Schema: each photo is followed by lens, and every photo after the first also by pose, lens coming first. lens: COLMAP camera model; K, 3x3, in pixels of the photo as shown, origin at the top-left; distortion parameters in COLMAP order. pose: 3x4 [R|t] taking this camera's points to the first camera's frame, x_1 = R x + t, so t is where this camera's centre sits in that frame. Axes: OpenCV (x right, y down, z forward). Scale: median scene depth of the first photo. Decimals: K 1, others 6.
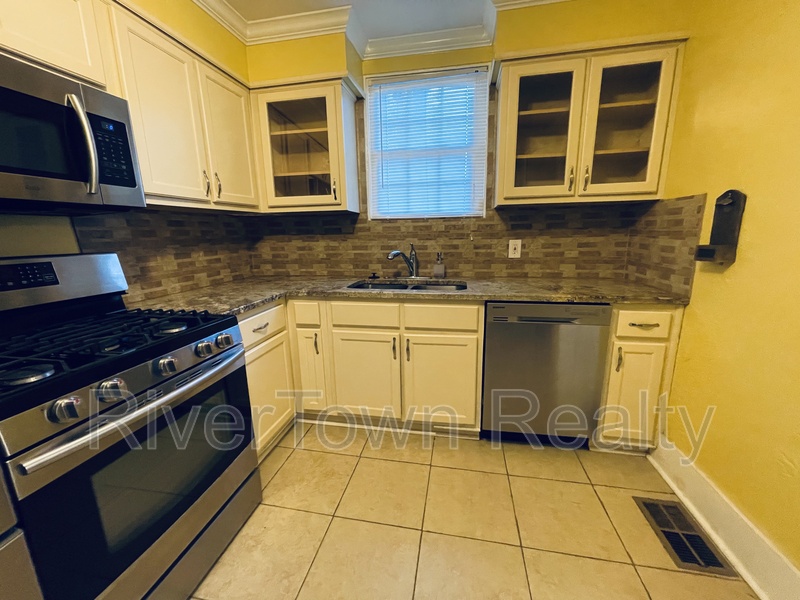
lens RADIAL K [[322.8, 0, 400.0], [0, 322.8, 300.0], [0, 0, 1]] dist [0.000050, 0.000194]
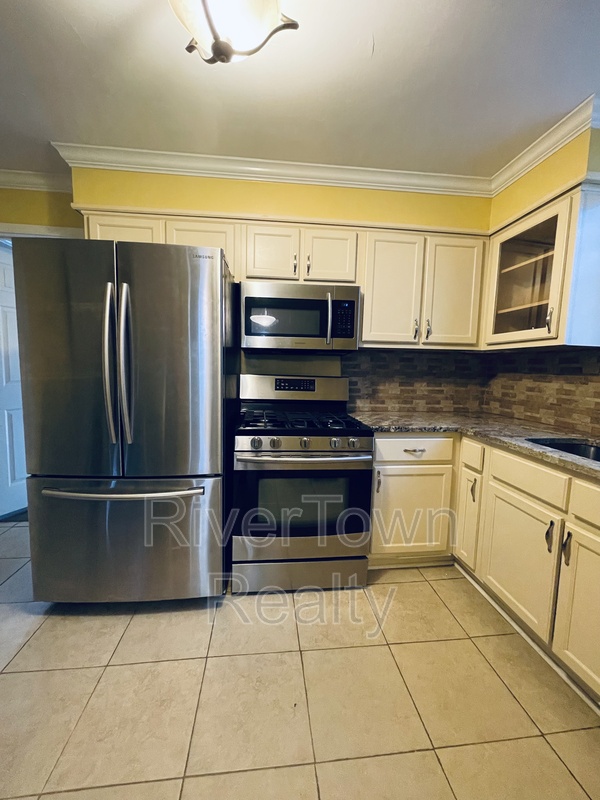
lens RADIAL K [[321.7, 0, 299.0], [0, 321.7, 398.2], [0, 0, 1]] dist [-0.002096, -0.000219]
pose [[0.294240, 0.119078, -0.948284, 0.425928], [-0.224547, 0.973047, 0.052514, -0.053174], [0.928979, 0.197483, 0.313048, 0.200948]]
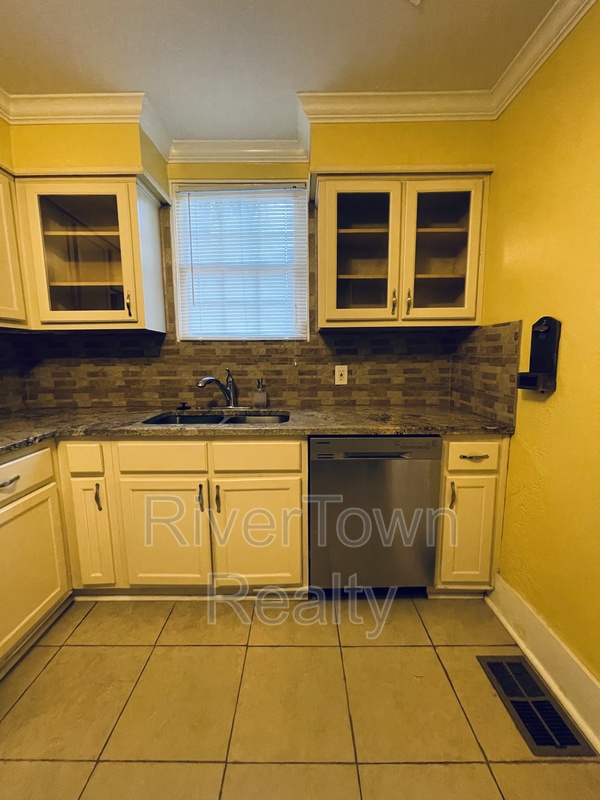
lens RADIAL K [[321.7, 0, 299.0], [0, 321.7, 398.2], [0, 0, 1]] dist [-0.002096, -0.000219]
pose [[0.982856, -0.013281, 0.183897, 0.074700], [0.027579, 0.996771, -0.075412, -0.028973], [-0.182302, 0.079190, 0.980048, 0.138513]]
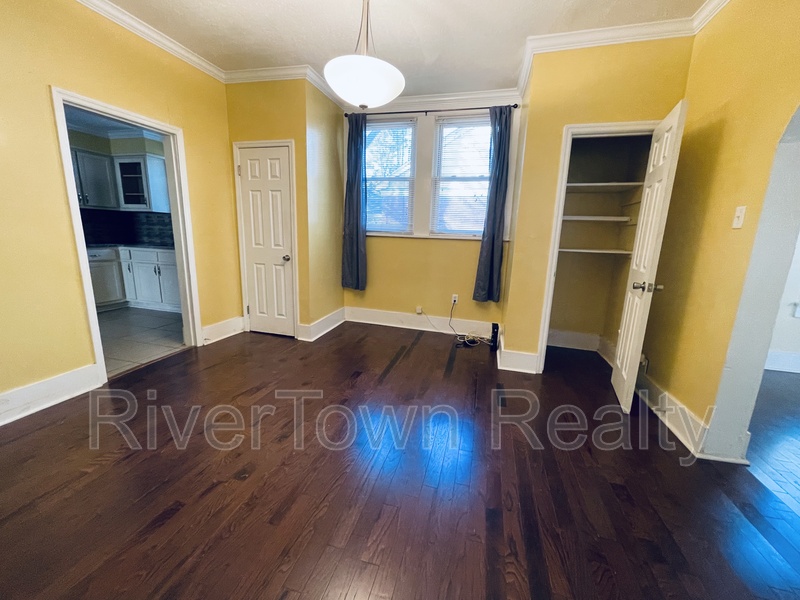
lens RADIAL K [[321.7, 0, 400.0], [0, 321.7, 300.0], [0, 0, 1]] dist [-0.002096, -0.000219]
pose [[0.995872, 0.063263, -0.065086, 1.838722], [-0.063249, 0.997995, 0.002276, 0.234225], [0.065100, 0.001850, 0.997877, -1.177110]]
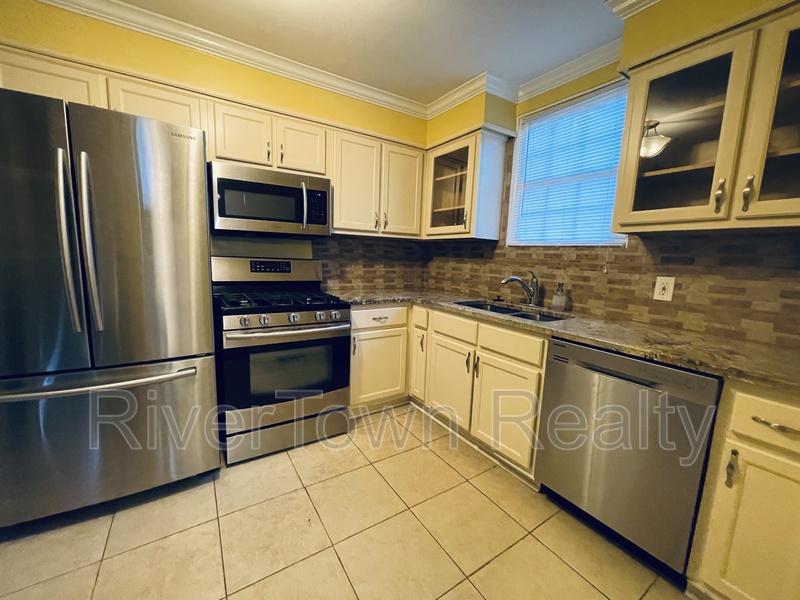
lens RADIAL K [[321.7, 0, 400.0], [0, 321.7, 300.0], [0, 0, 1]] dist [-0.002096, -0.000219]
pose [[0.692942, 0.141935, -0.706885, 0.531206], [-0.195916, 0.980609, 0.004845, -0.015437], [0.693865, 0.135133, 0.707312, 0.039776]]
